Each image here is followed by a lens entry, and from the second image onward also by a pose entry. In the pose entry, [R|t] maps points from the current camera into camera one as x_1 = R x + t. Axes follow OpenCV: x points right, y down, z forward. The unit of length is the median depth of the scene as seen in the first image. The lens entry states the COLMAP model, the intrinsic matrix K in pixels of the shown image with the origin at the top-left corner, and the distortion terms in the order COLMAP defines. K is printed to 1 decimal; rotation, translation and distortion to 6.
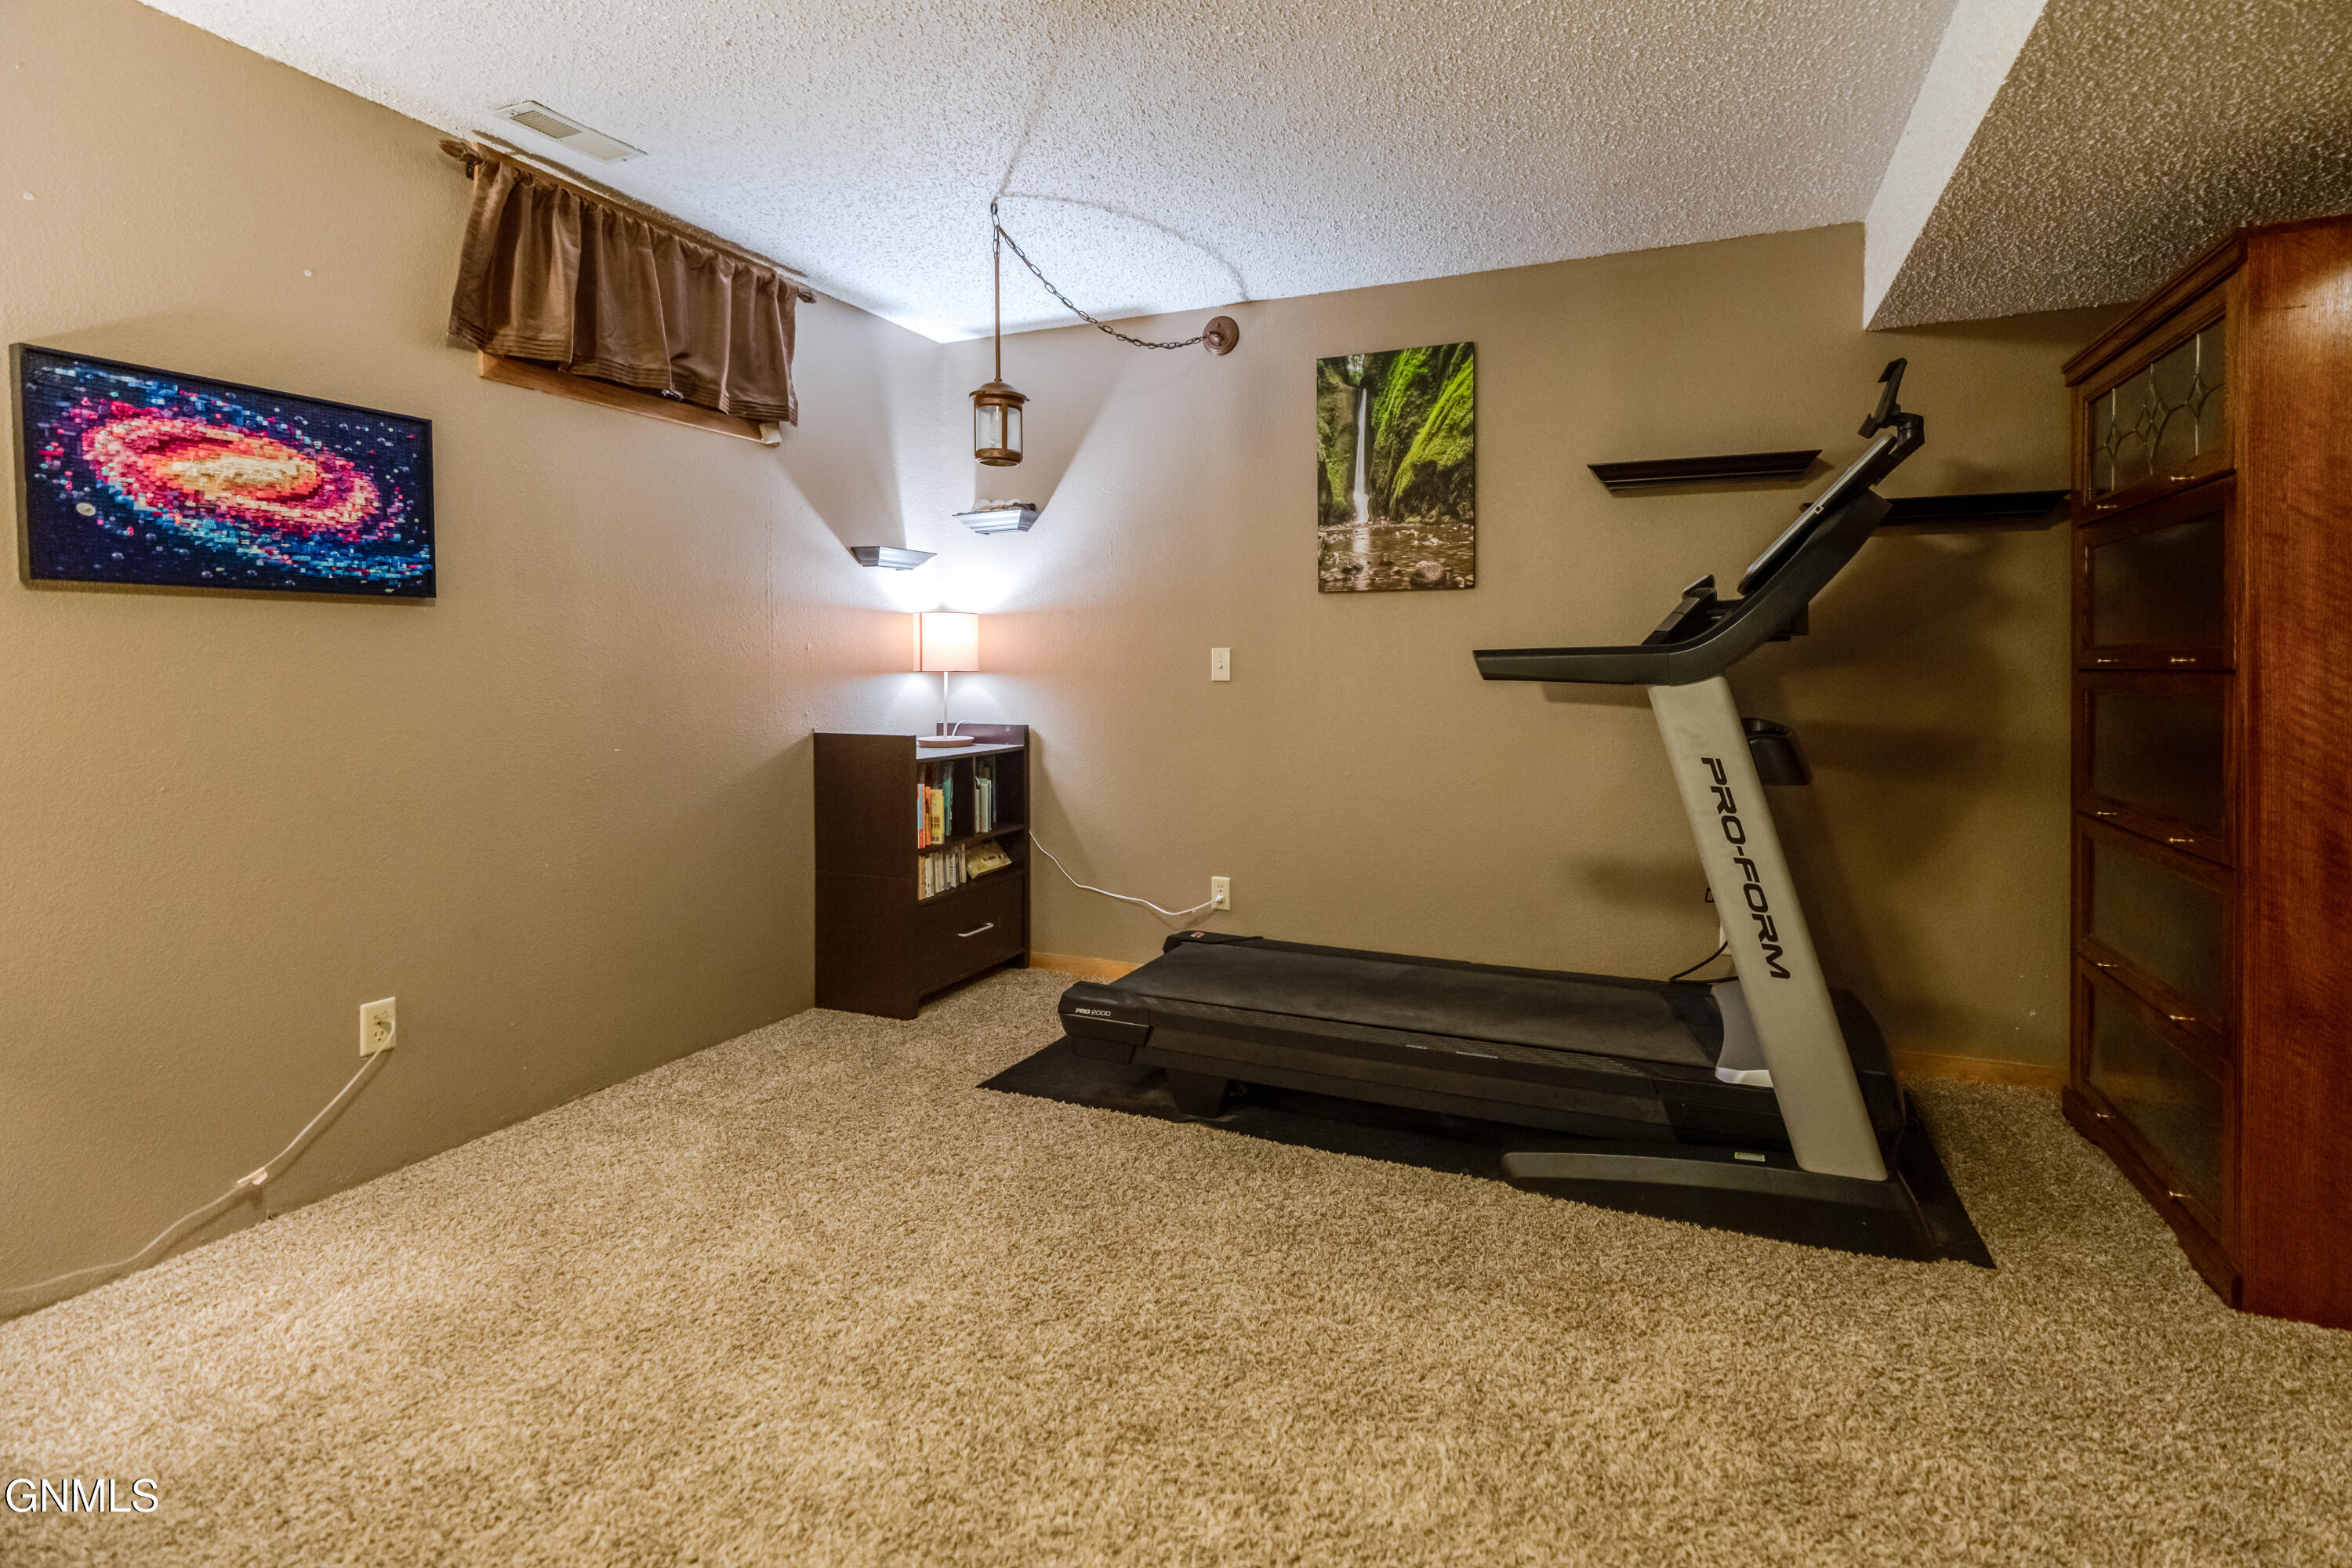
lens RADIAL K [[1087.6, 0, 1246.6], [0, 1087.6, 686.5], [0, 0, 1]] dist [-0.005344, 0.000022]
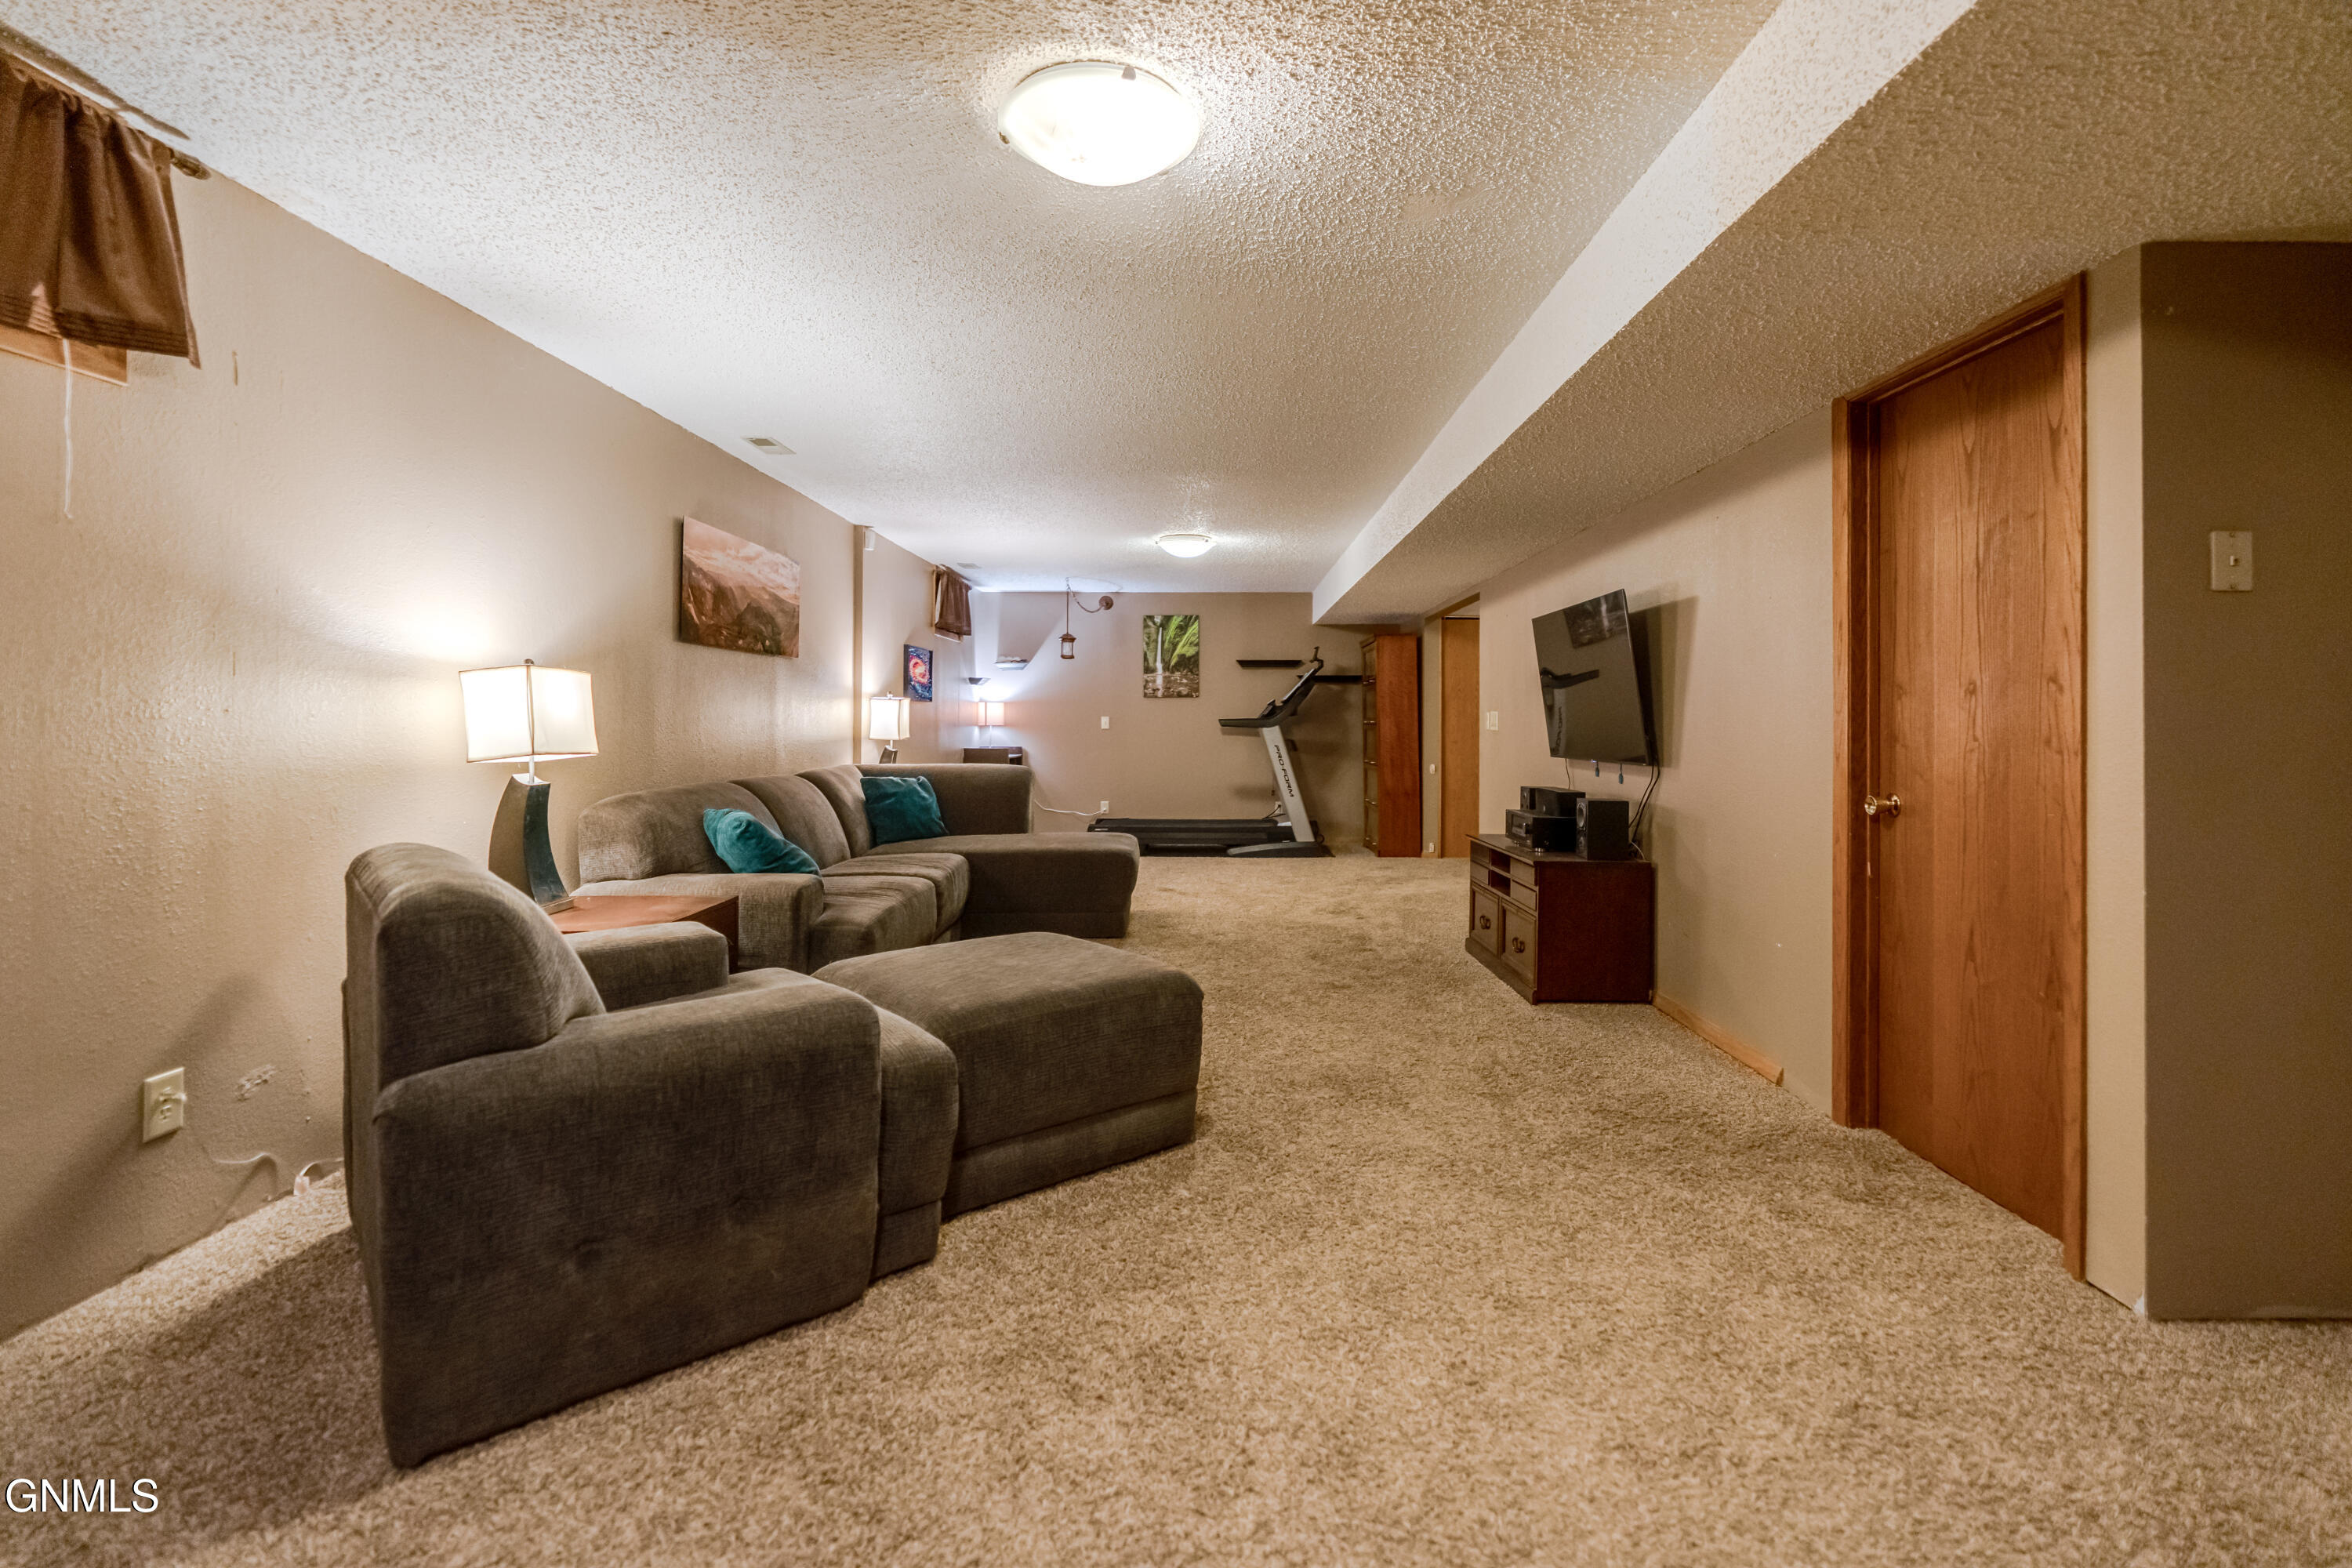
lens RADIAL K [[1087.6, 0, 1210.9], [0, 1087.6, 727.4], [0, 0, 1]] dist [-0.005344, 0.000022]
pose [[0.927811, 0.002301, 0.373044, -0.862315], [0.006476, 0.999731, -0.022273, 0.057616], [-0.372995, 0.023081, 0.927546, -1.756628]]
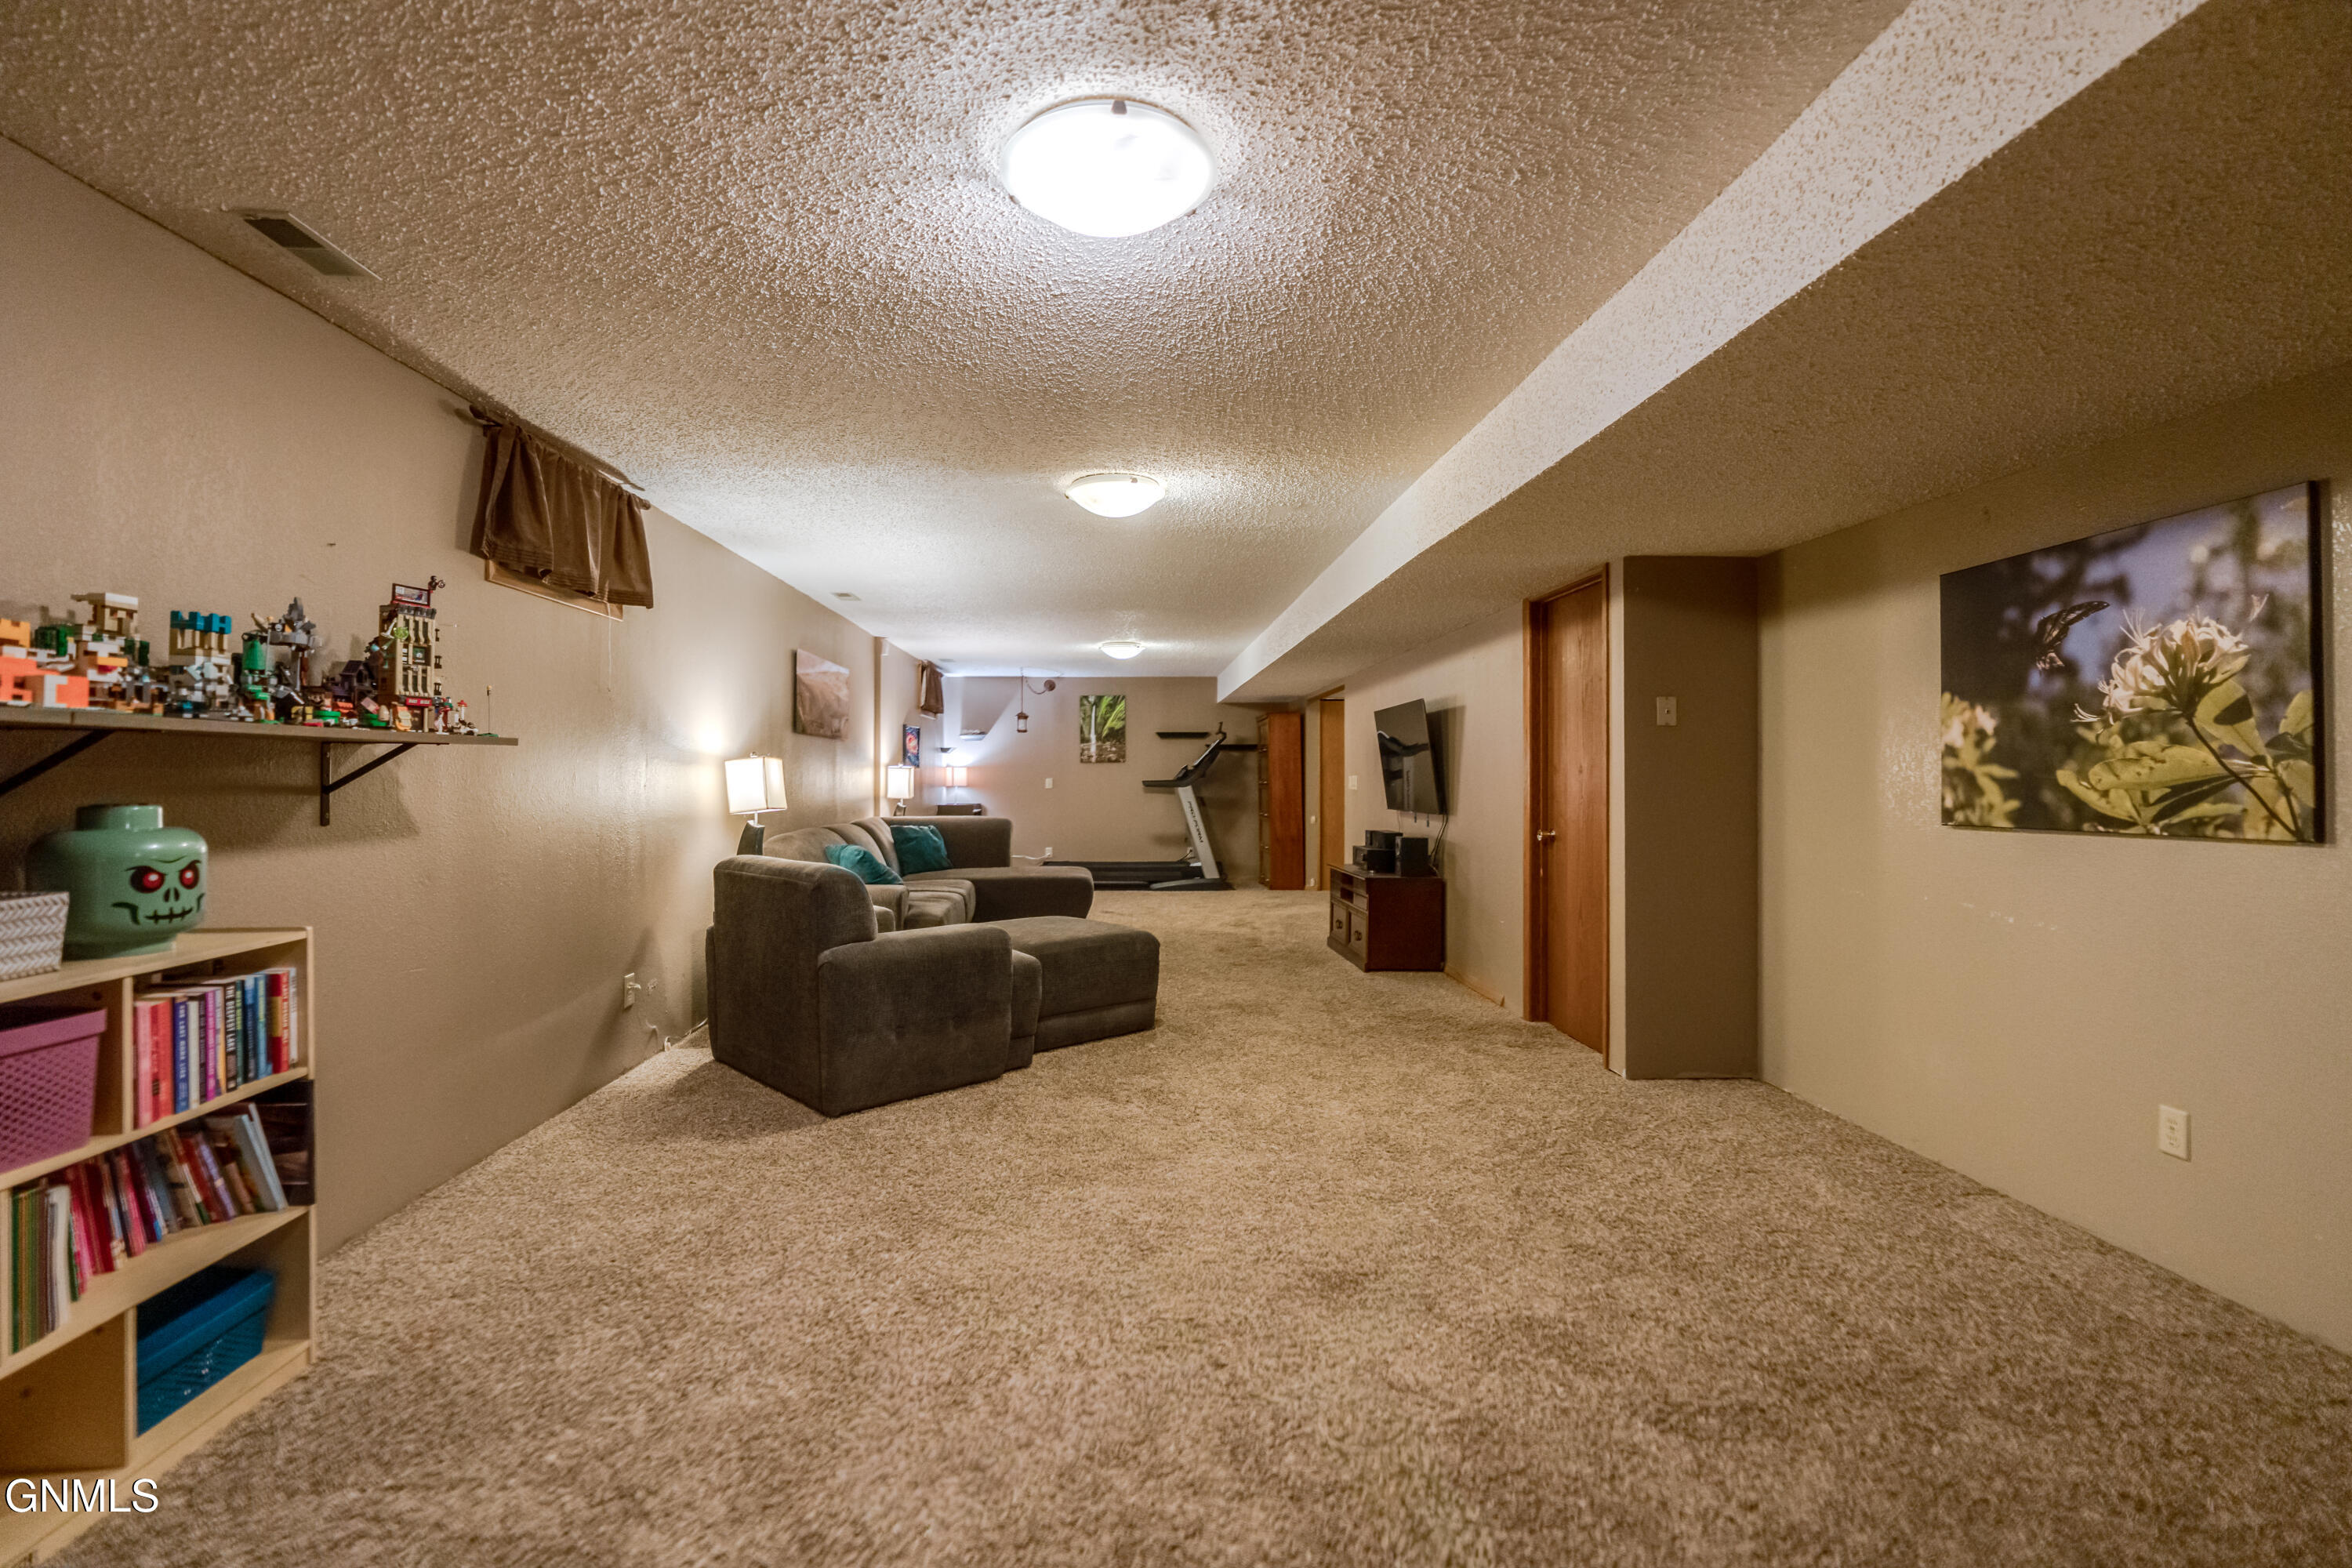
lens RADIAL K [[1621.7, 0, 1165.3], [0, 1621.7, 777.7], [0, 0, 1]] dist [0.002053, 0.001373]
pose [[0.900548, -0.001282, 0.434755, -2.021806], [0.010329, 0.999776, -0.018447, 0.062139], [-0.434634, 0.021103, 0.900360, -3.931634]]
